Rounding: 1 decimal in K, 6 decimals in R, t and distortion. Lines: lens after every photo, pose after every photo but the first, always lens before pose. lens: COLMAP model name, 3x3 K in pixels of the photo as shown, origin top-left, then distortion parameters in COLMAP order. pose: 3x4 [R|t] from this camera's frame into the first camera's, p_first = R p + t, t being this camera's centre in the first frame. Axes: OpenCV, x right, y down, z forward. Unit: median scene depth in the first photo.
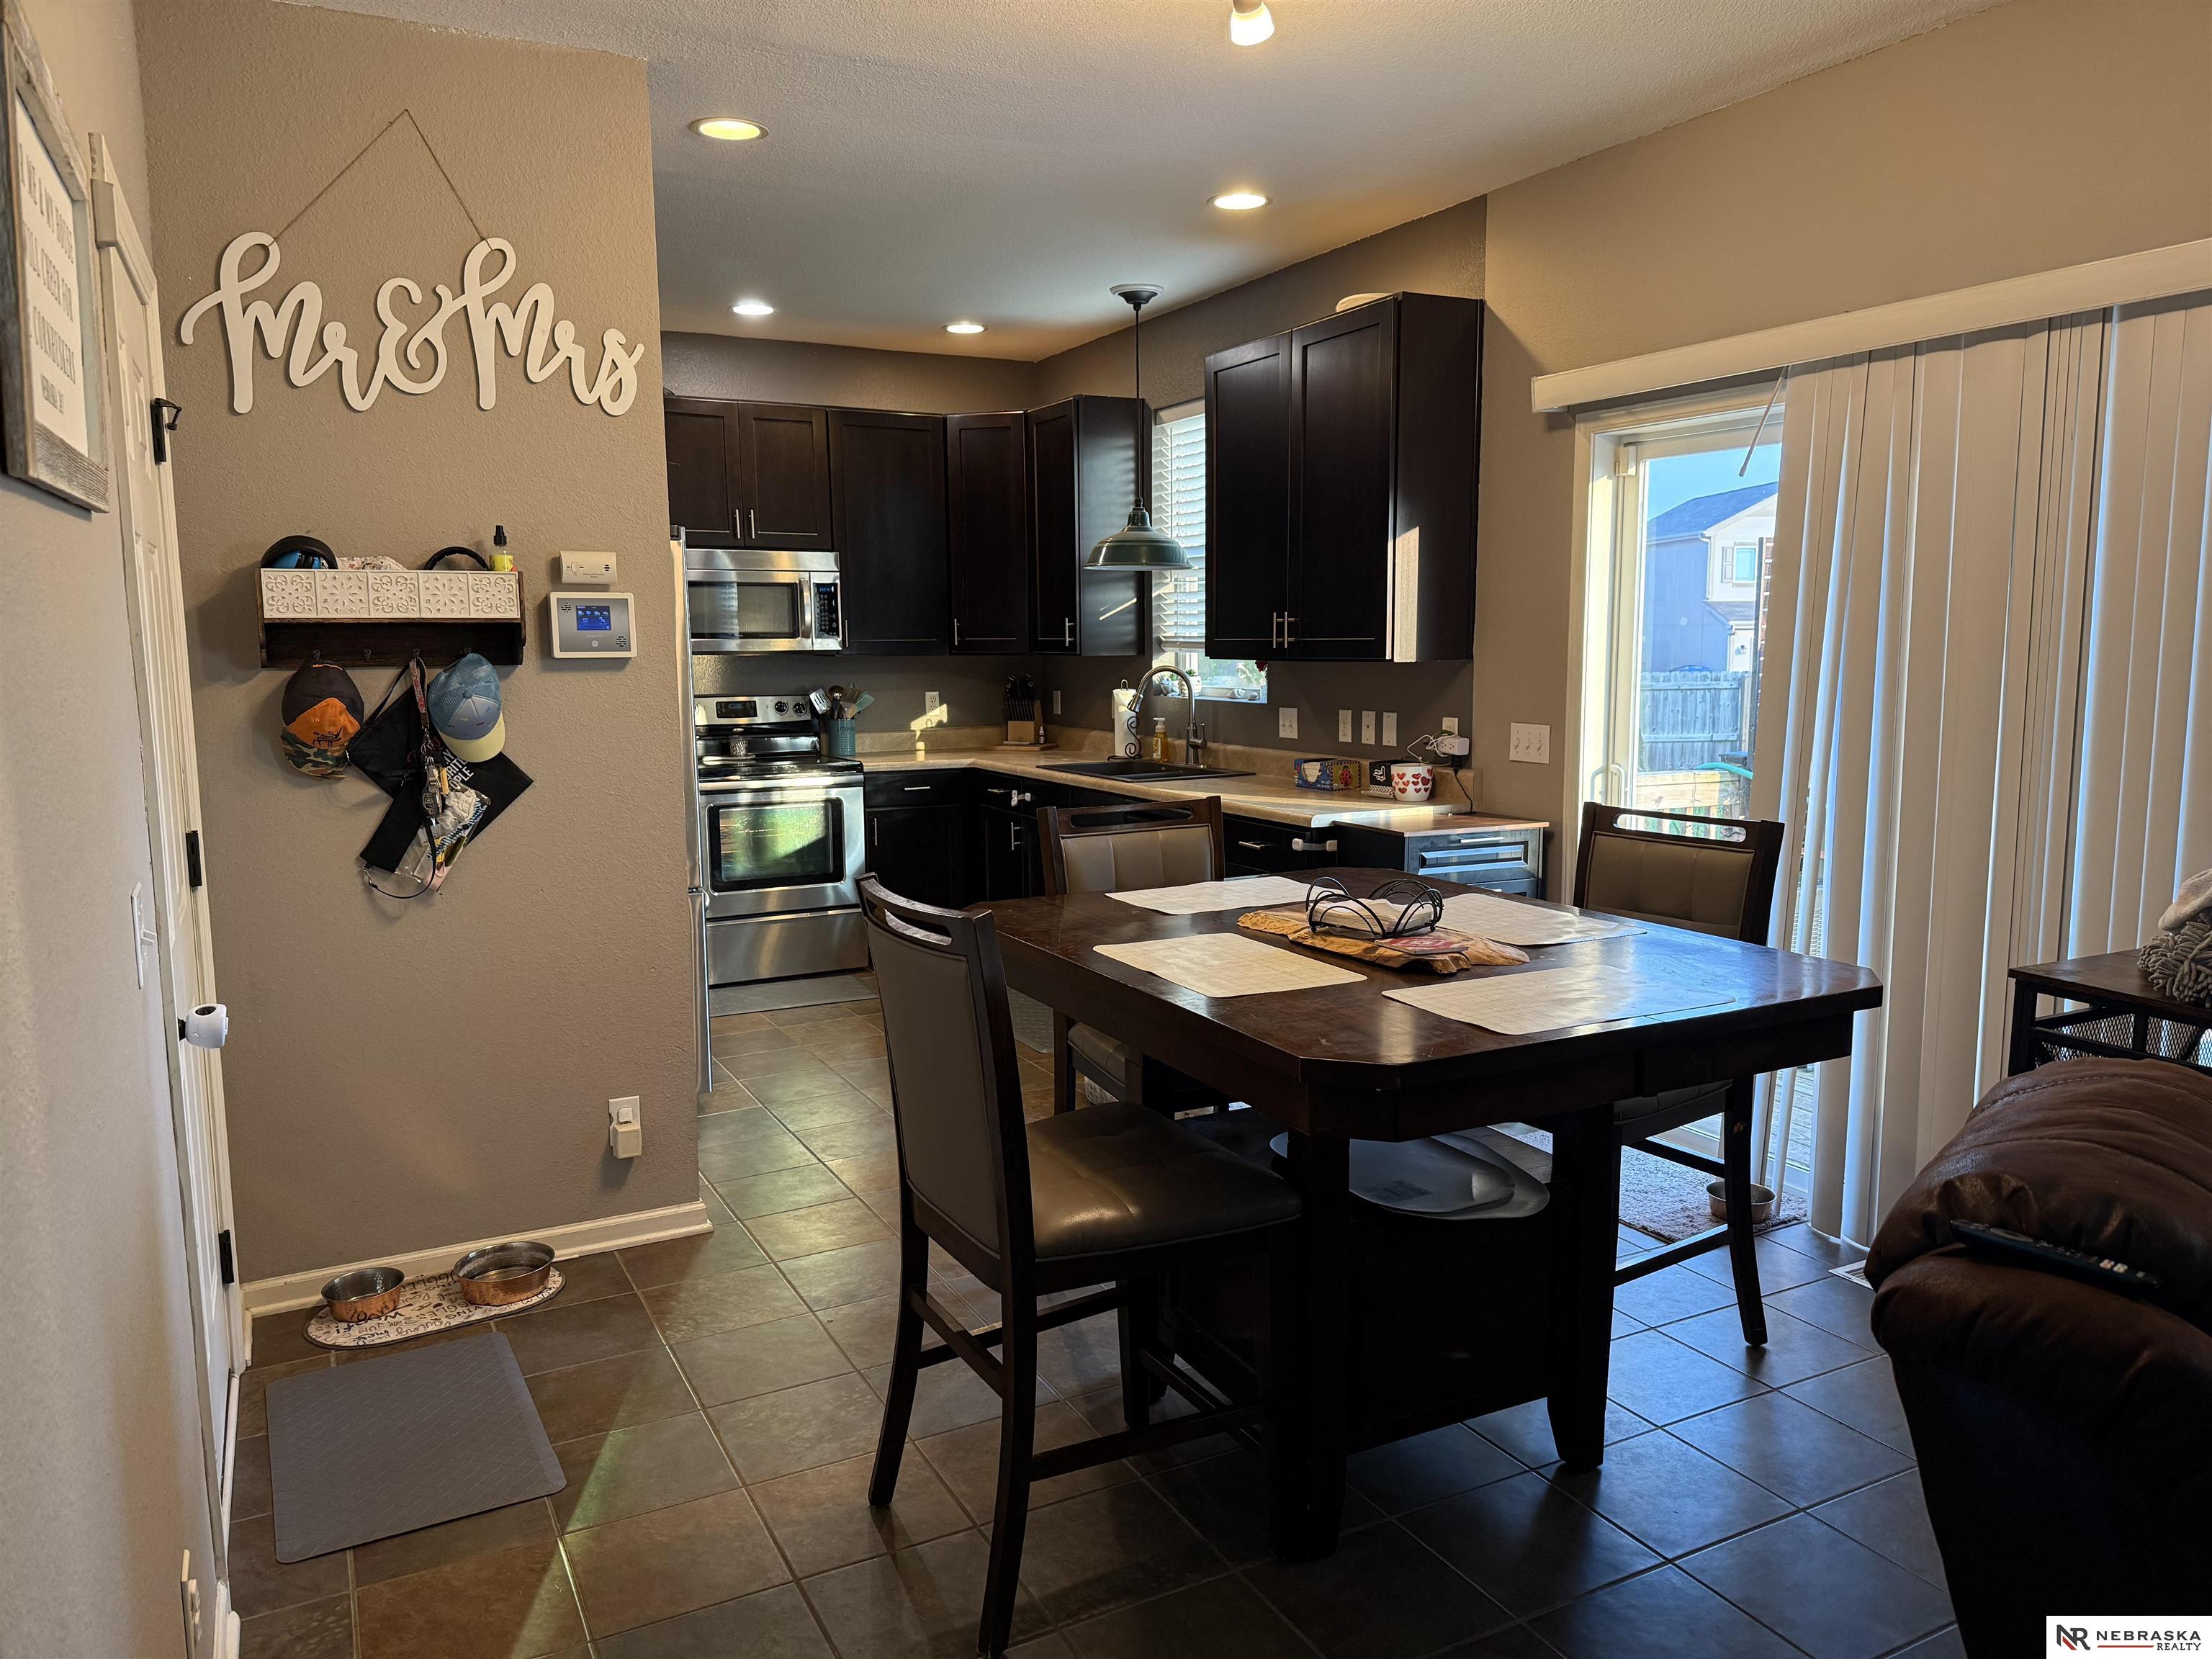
lens RADIAL K [[1564.7, 0, 1105.8], [0, 1564.7, 842.0], [0, 0, 1]] dist [0.102644, -0.118785]
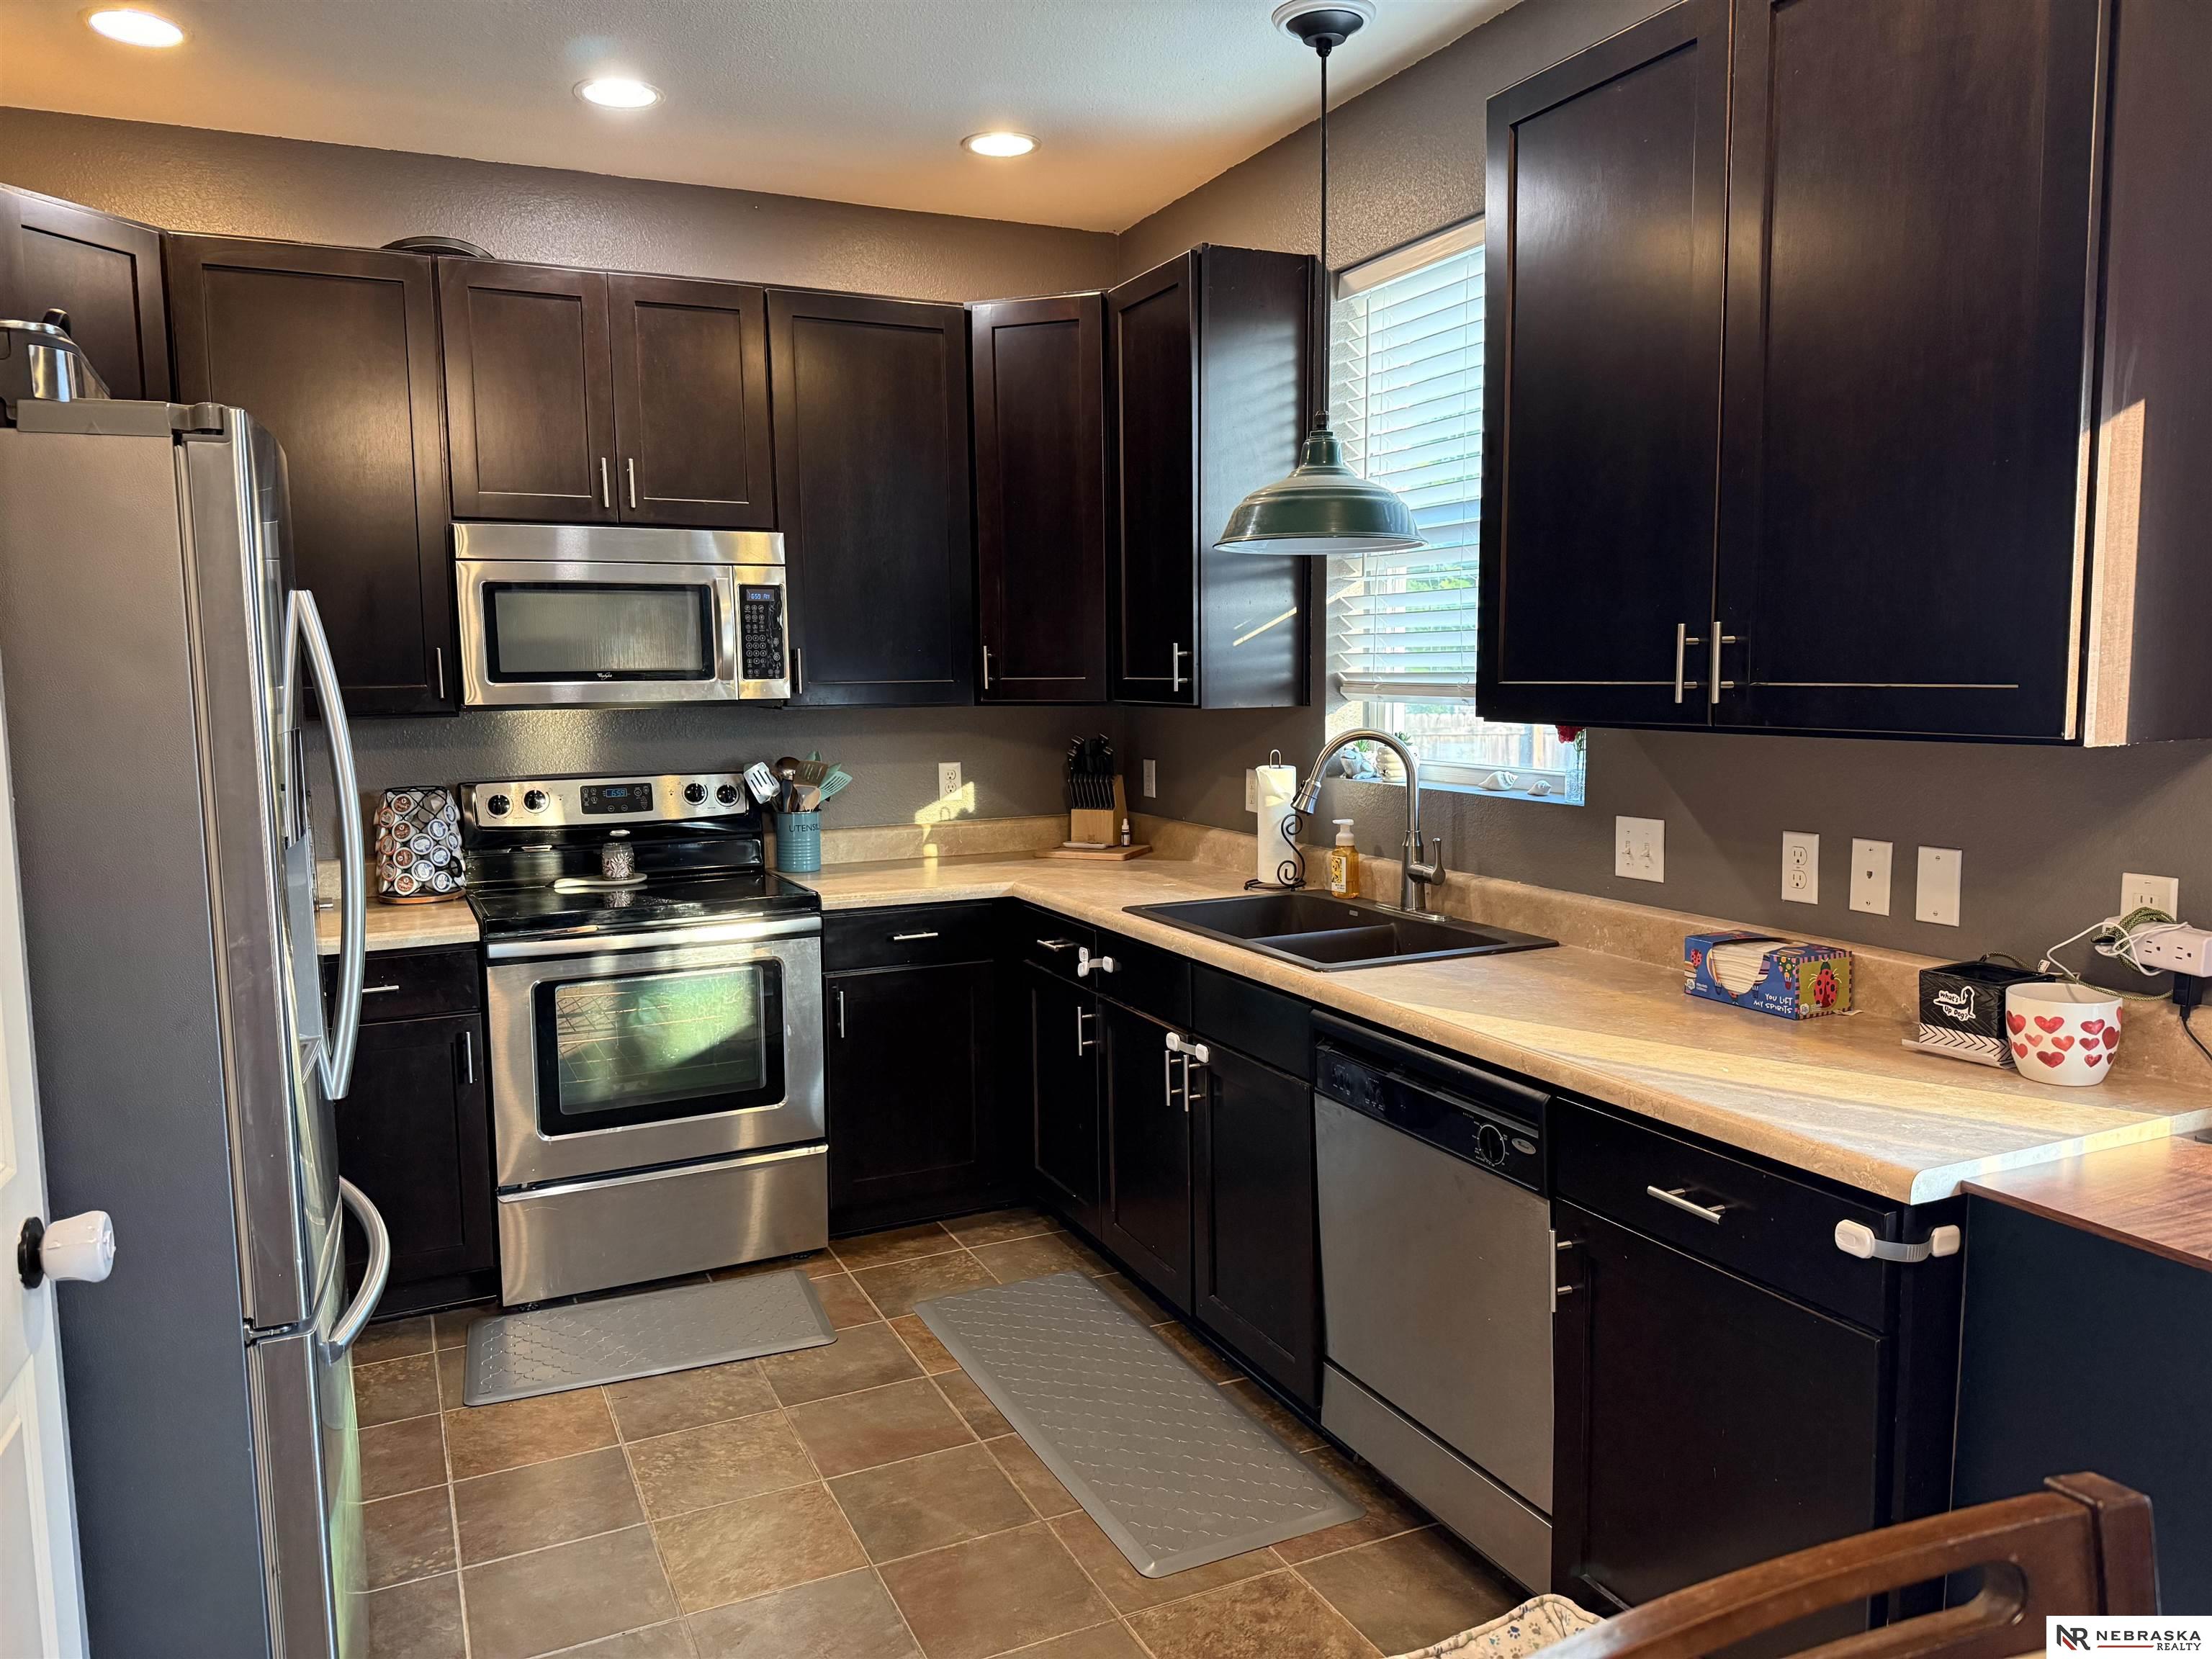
lens RADIAL K [[1547.6, 0, 1099.1], [0, 1547.6, 866.2], [0, 0, 1]] dist [0.058406, -0.116936]
pose [[0.999127, 0.002774, -0.041689, -0.029341], [-0.002904, 0.999991, -0.003044, -0.059927], [0.041680, 0.003163, 0.999126, 0.438846]]
